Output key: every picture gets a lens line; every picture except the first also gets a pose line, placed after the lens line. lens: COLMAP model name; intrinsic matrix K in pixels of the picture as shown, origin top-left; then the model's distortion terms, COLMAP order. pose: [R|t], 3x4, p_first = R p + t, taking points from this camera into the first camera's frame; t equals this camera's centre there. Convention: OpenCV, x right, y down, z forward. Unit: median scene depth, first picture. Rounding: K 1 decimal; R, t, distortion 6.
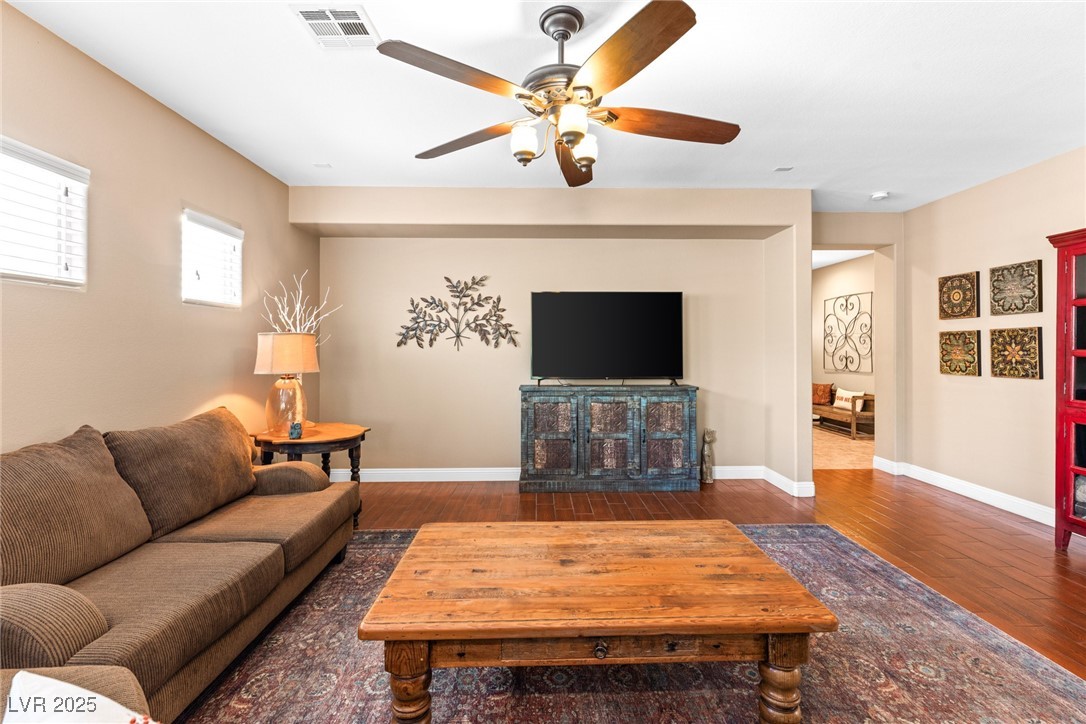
lens RADIAL K [[493.1, 0, 551.1], [0, 493.1, 345.5], [0, 0, 1]] dist [0.003969, -0.000060]
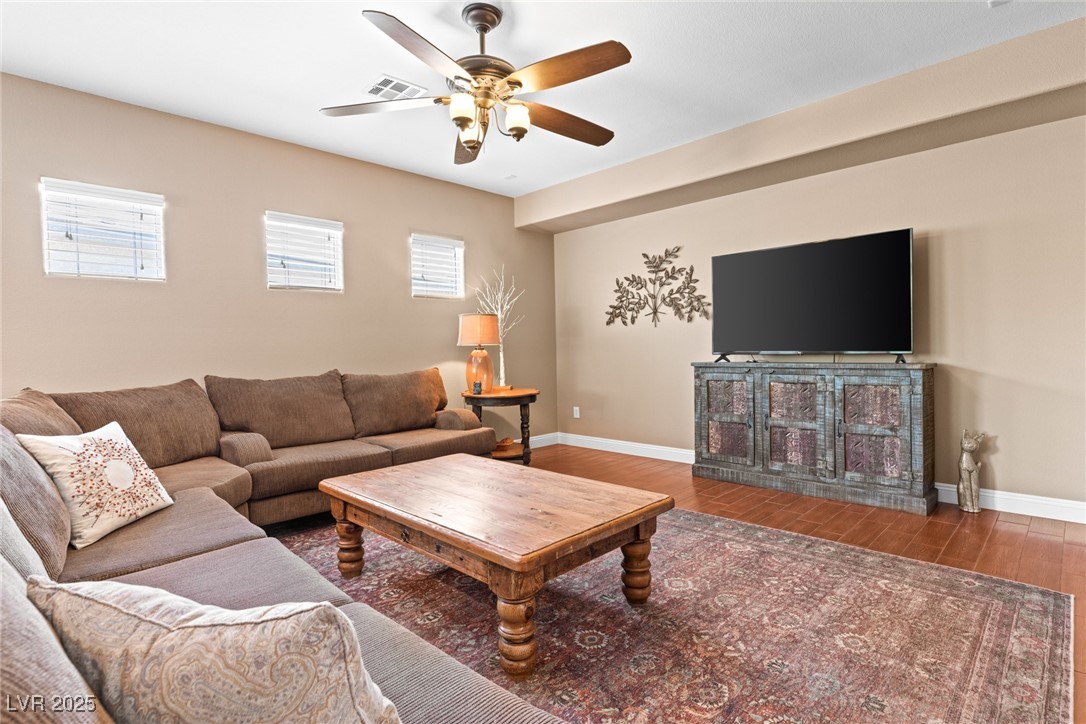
lens RADIAL K [[538.1, 0, 551.9], [0, 538.1, 356.9], [0, 0, 1]] dist [-0.003161, 0.000254]
pose [[0.694593, -0.000643, -0.719402, 0.475975], [0.022671, 0.999523, 0.020995, 0.046654], [0.719045, -0.030892, 0.694276, 0.112363]]
